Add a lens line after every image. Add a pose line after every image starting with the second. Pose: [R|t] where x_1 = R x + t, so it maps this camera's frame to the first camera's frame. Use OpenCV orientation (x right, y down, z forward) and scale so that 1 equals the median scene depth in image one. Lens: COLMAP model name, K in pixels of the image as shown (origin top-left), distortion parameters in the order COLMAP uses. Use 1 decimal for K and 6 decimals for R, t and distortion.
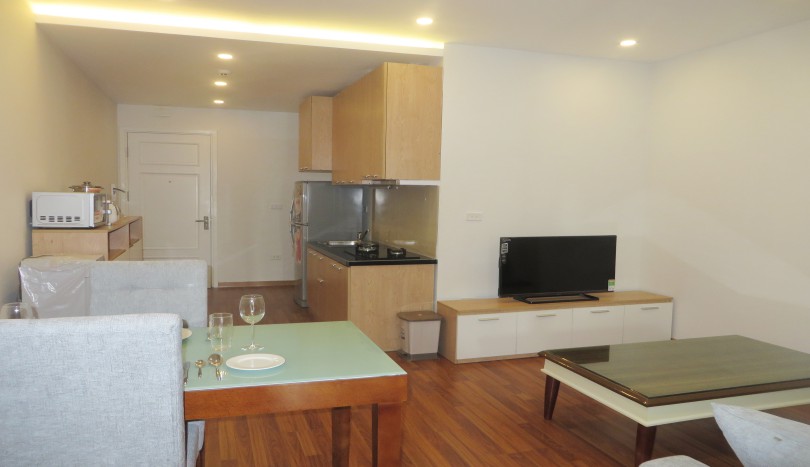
lens RADIAL K [[606.6, 0, 404.8], [0, 606.6, 242.1], [0, 0, 1]] dist [0.000661, -0.002178]
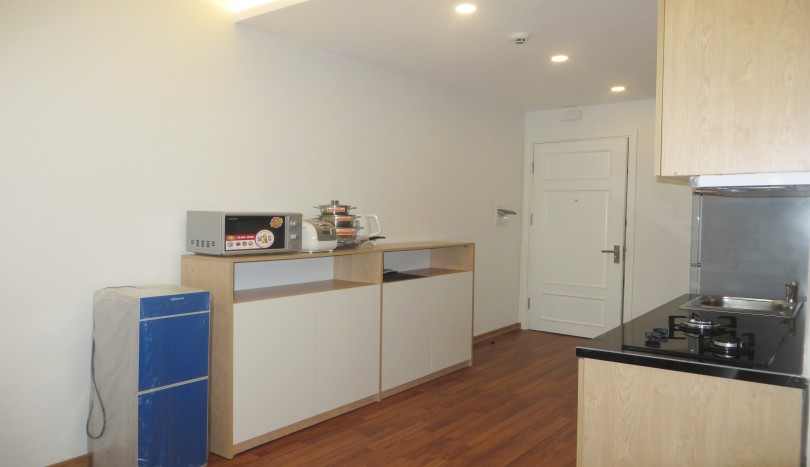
lens RADIAL K [[606.6, 0, 404.8], [0, 606.6, 242.1], [0, 0, 1]] dist [0.000661, -0.002178]
pose [[0.582271, 0.028474, -0.812496, 0.141183], [-0.061291, 0.998080, -0.008946, -0.025473], [0.810681, 0.055008, 0.582898, 0.377698]]
